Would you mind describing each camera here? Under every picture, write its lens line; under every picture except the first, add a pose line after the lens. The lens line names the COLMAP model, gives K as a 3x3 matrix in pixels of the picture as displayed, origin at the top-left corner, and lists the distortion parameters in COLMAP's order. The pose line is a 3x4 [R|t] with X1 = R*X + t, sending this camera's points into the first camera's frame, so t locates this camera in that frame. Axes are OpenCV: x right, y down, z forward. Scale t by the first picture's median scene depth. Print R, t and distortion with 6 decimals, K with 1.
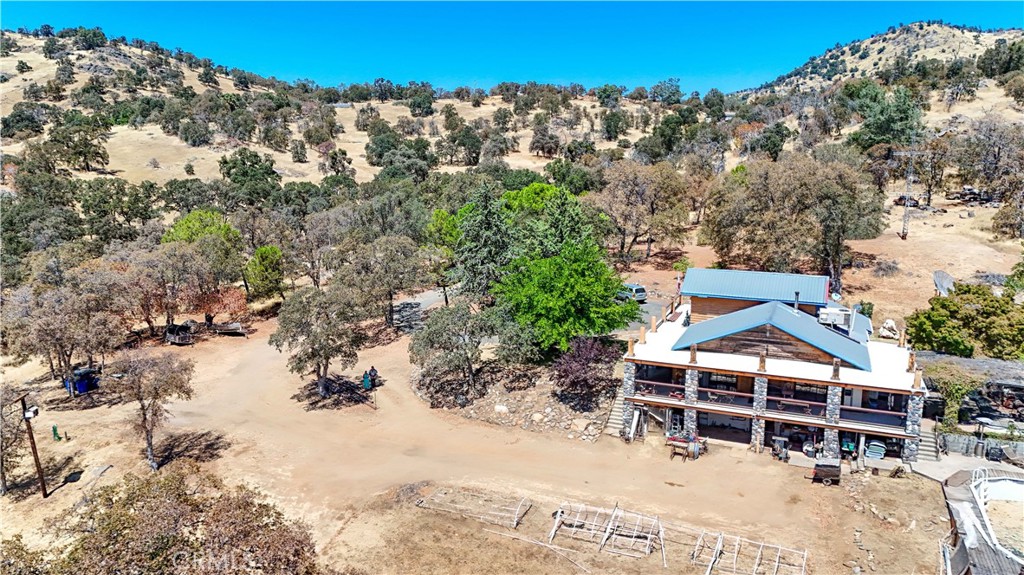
lens RADIAL K [[750.1, 0, 512.5], [0, 750.1, 288.0], [0, 0, 1]] dist [0.076399, -0.068367]
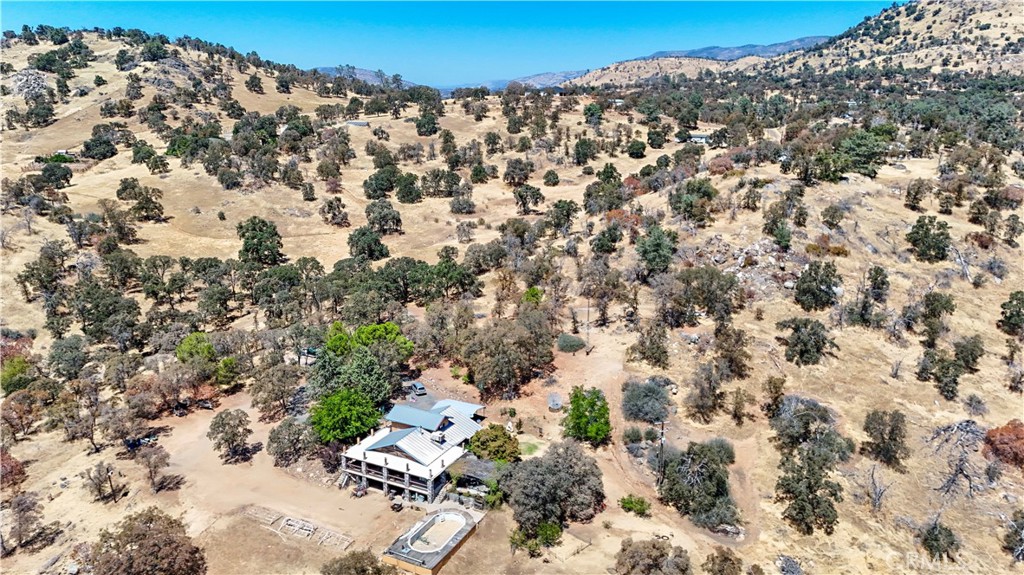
lens RADIAL K [[750.1, 0, 512.5], [0, 750.1, 289.7], [0, 0, 1]] dist [0.076399, -0.068367]
pose [[0.996798, 0.026521, -0.075440, 0.342697], [-0.020954, 0.997064, 0.073647, -0.248675], [0.077171, -0.071830, 0.994427, -0.536382]]
